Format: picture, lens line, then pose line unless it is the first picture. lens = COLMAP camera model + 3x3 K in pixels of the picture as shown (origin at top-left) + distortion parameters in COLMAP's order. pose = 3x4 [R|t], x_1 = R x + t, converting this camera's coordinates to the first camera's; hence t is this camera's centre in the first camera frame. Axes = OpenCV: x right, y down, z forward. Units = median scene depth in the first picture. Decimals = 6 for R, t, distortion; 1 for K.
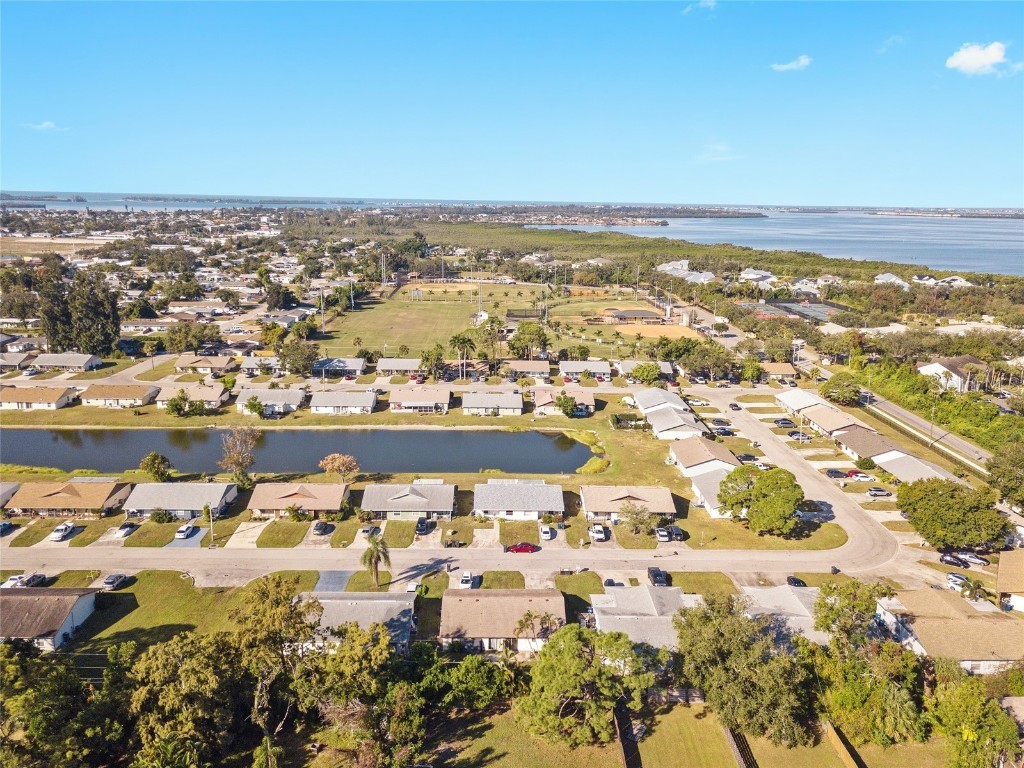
lens RADIAL K [[790.2, 0, 512.0], [0, 790.2, 384.0], [0, 0, 1]] dist [0.030855, -0.011356]
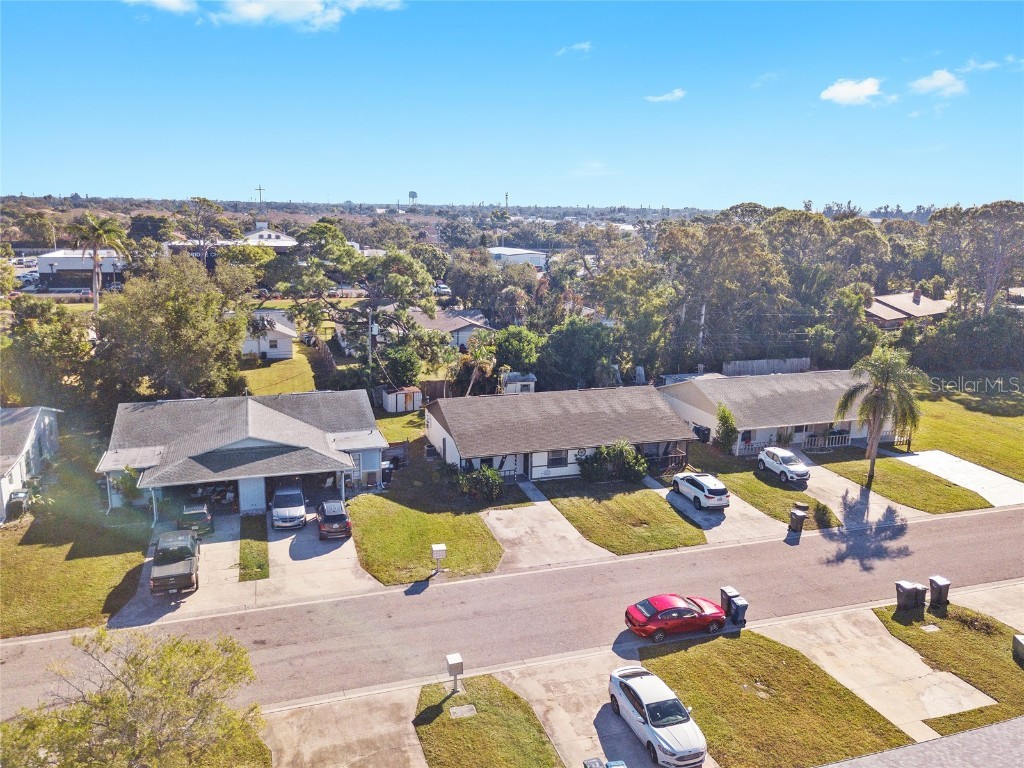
lens RADIAL K [[785.9, 0, 513.3], [0, 785.9, 383.5], [0, 0, 1]] dist [0.046753, -0.028458]
pose [[-0.953403, 0.033091, -0.299878, 0.126333], [-0.103140, 0.898330, 0.427043, 0.034822], [0.283521, 0.438073, -0.853058, 1.081754]]
